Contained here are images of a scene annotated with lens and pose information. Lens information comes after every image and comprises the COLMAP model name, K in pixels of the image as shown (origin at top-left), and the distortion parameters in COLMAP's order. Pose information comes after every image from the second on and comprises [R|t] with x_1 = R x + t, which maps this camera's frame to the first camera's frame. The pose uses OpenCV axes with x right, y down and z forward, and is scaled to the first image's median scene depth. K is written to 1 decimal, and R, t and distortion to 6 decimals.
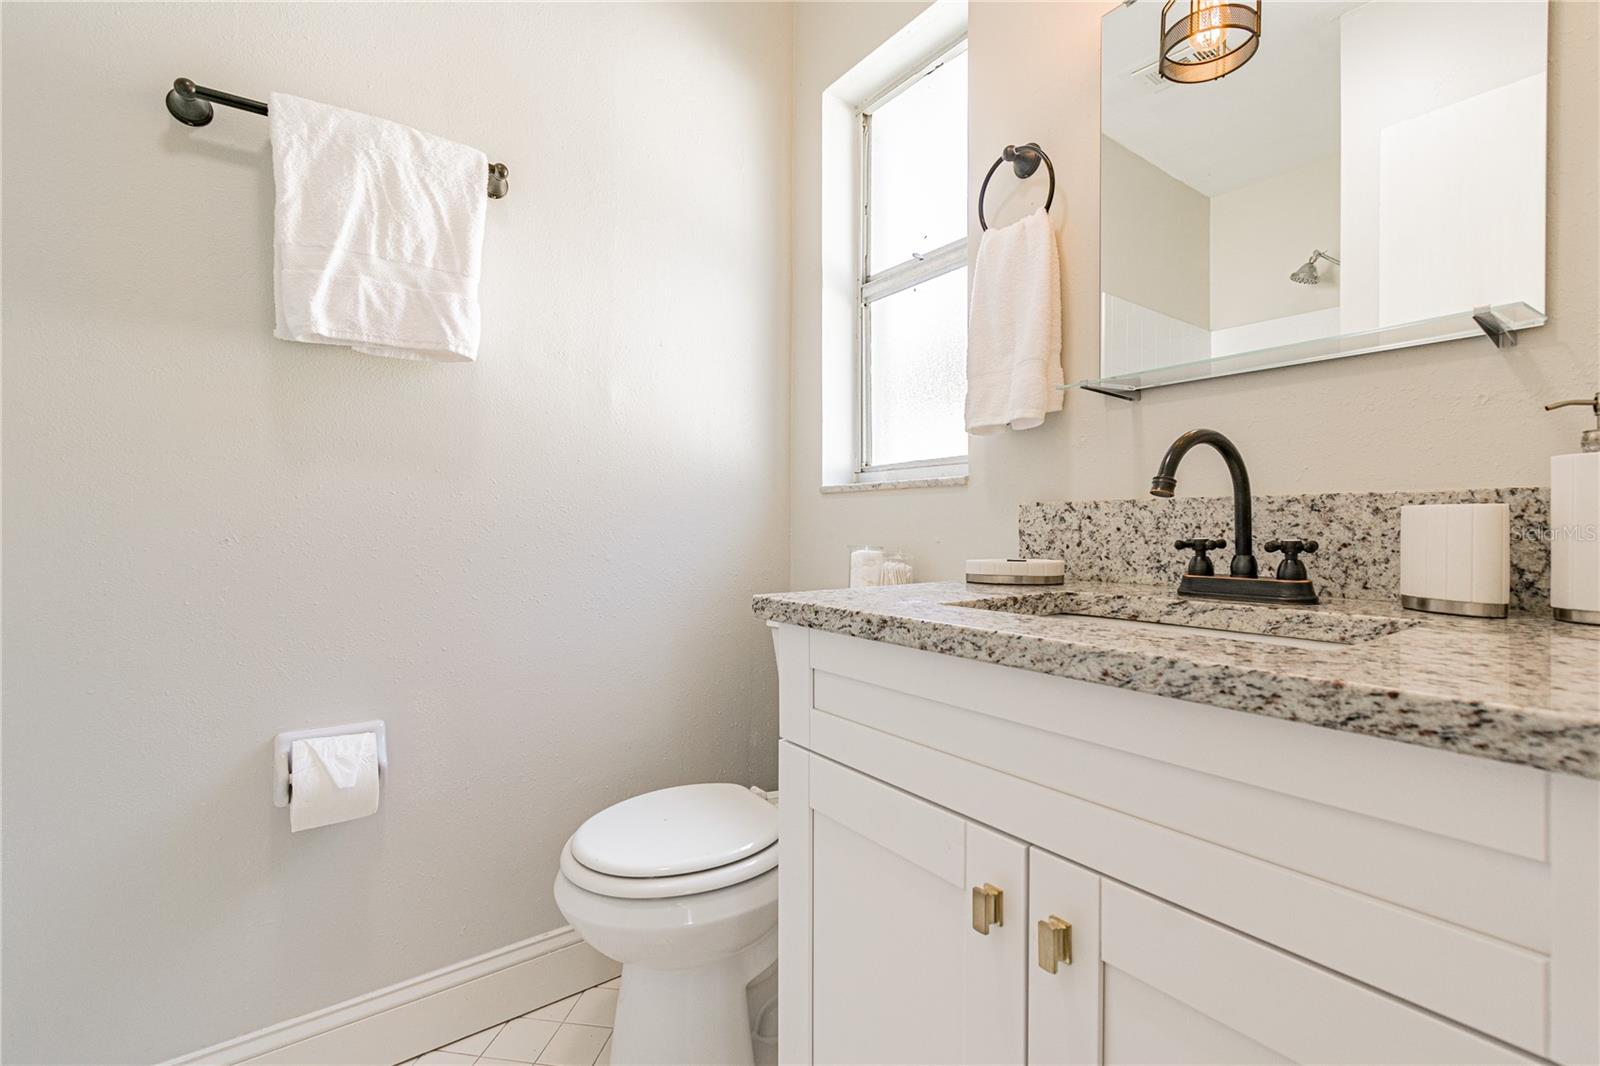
lens RADIAL K [[720.8, 0, 784.0], [0, 720.8, 531.4], [0, 0, 1]] dist [-0.003980, -0.000747]
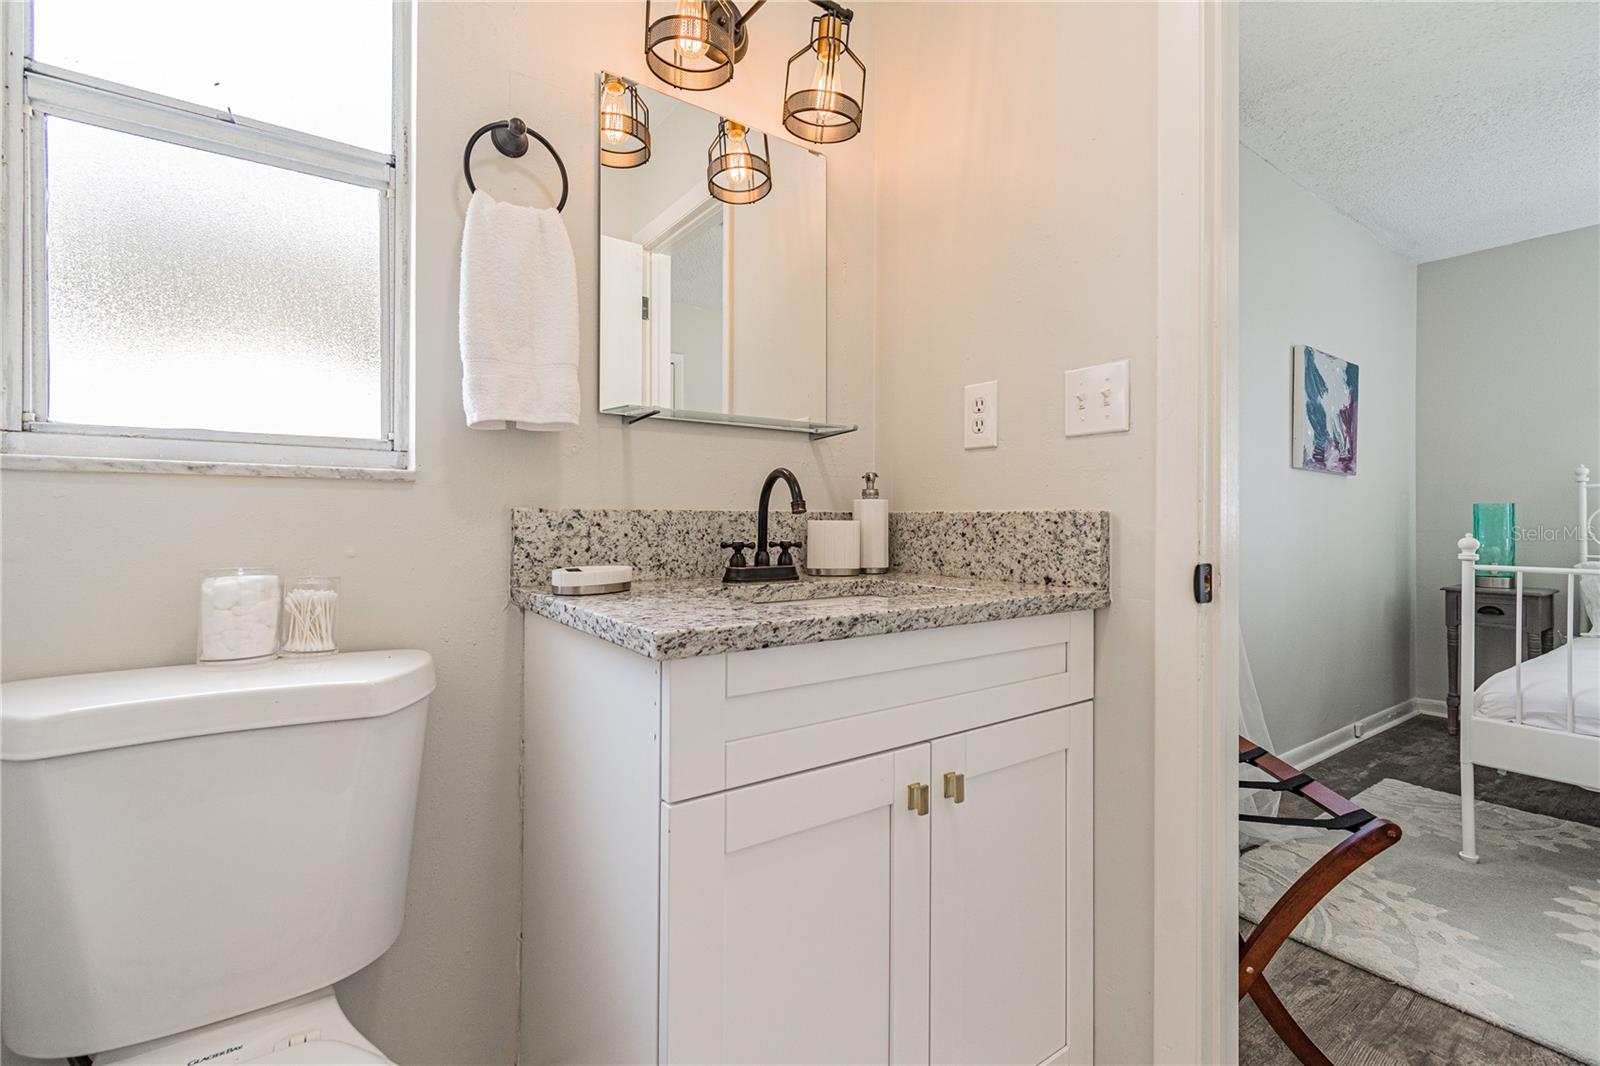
lens RADIAL K [[720.8, 0, 802.1], [0, 720.8, 529.4], [0, 0, 1]] dist [-0.003980, -0.000747]
pose [[-0.016037, -0.011264, 0.999808, -0.853842], [0.005877, 0.999918, 0.011360, -0.029123], [-0.999854, 0.006058, -0.015970, 0.920476]]
